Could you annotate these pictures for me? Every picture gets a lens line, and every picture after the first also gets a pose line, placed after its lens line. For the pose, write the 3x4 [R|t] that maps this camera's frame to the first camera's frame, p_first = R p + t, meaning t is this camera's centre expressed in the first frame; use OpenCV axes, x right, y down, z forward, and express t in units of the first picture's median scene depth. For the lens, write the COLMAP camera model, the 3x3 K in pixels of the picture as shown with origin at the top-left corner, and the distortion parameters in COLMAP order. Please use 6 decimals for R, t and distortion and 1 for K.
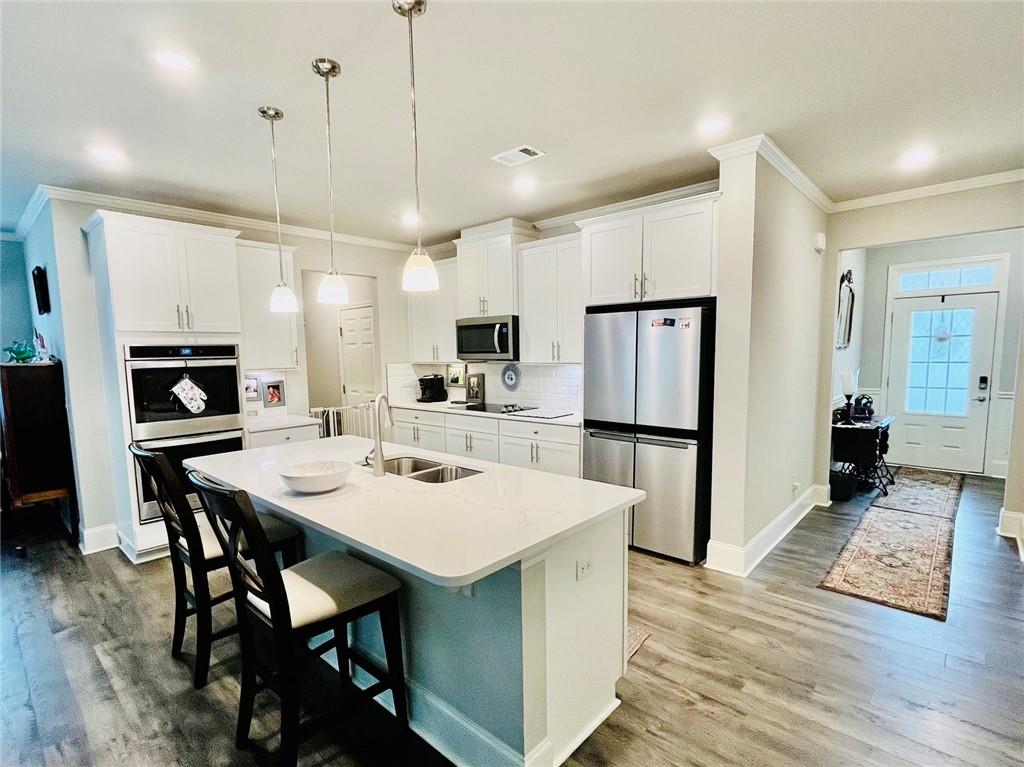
lens RADIAL K [[506.1, 0, 499.8], [0, 506.1, 401.1], [0, 0, 1]] dist [-0.001199, -0.000098]
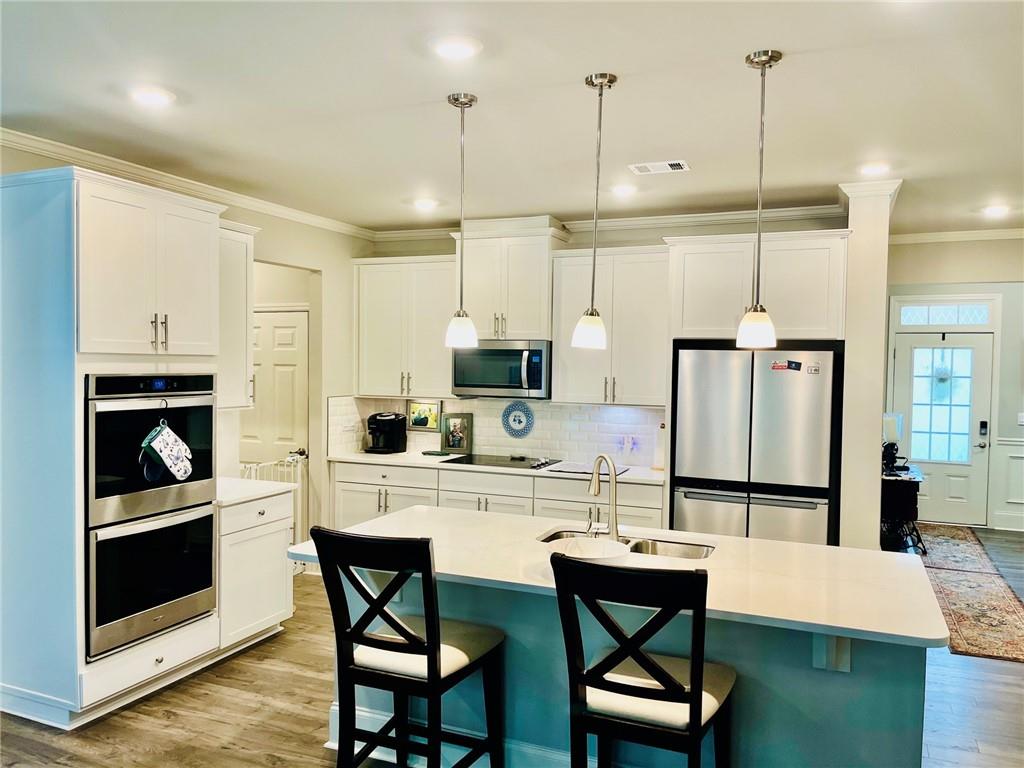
lens RADIAL K [[774.7, 0, 512.0], [0, 774.7, 384.0], [0, 0, 1]] dist [0.077280, -0.106096]
pose [[0.938629, 0.020940, 0.344292, -0.436868], [0.003787, 0.997470, -0.070990, -0.020705], [-0.344908, 0.067937, 0.936175, -0.079814]]
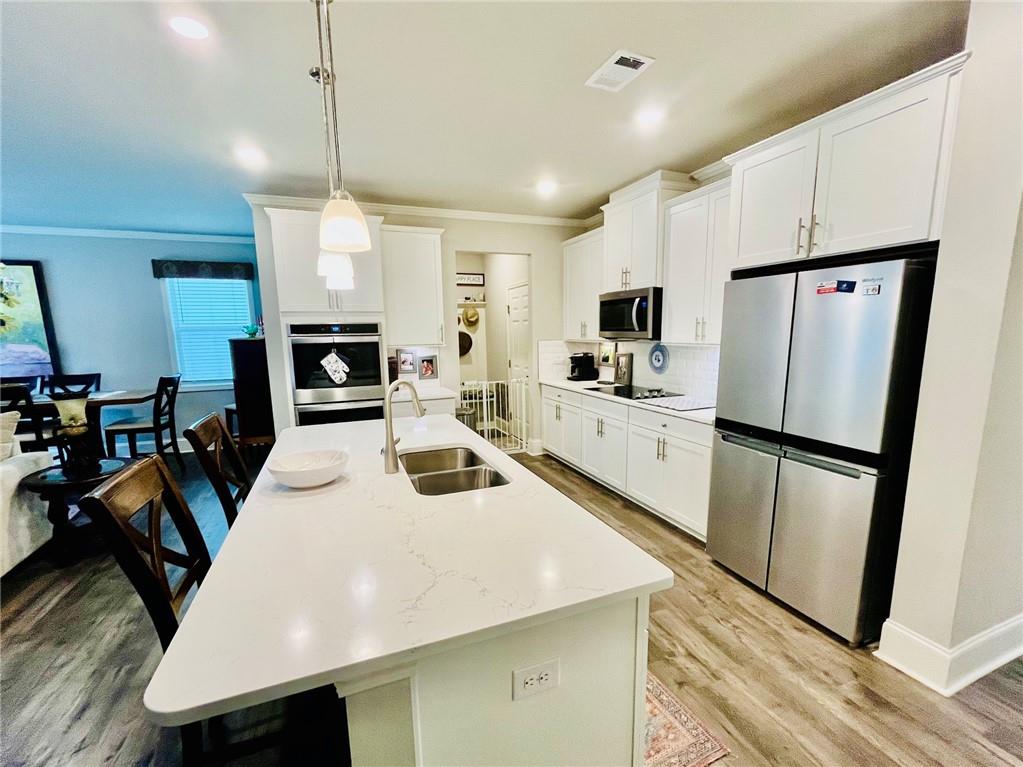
lens RADIAL K [[443.1, 0, 512.1], [0, 443.1, 401.4], [0, 0, 1]] dist [-0.002429, -0.000309]
pose [[0.903055, 0.071421, -0.423545, 0.143128], [-0.042497, 0.996097, 0.077359, -0.023726], [0.427417, -0.051860, 0.902566, 0.207101]]
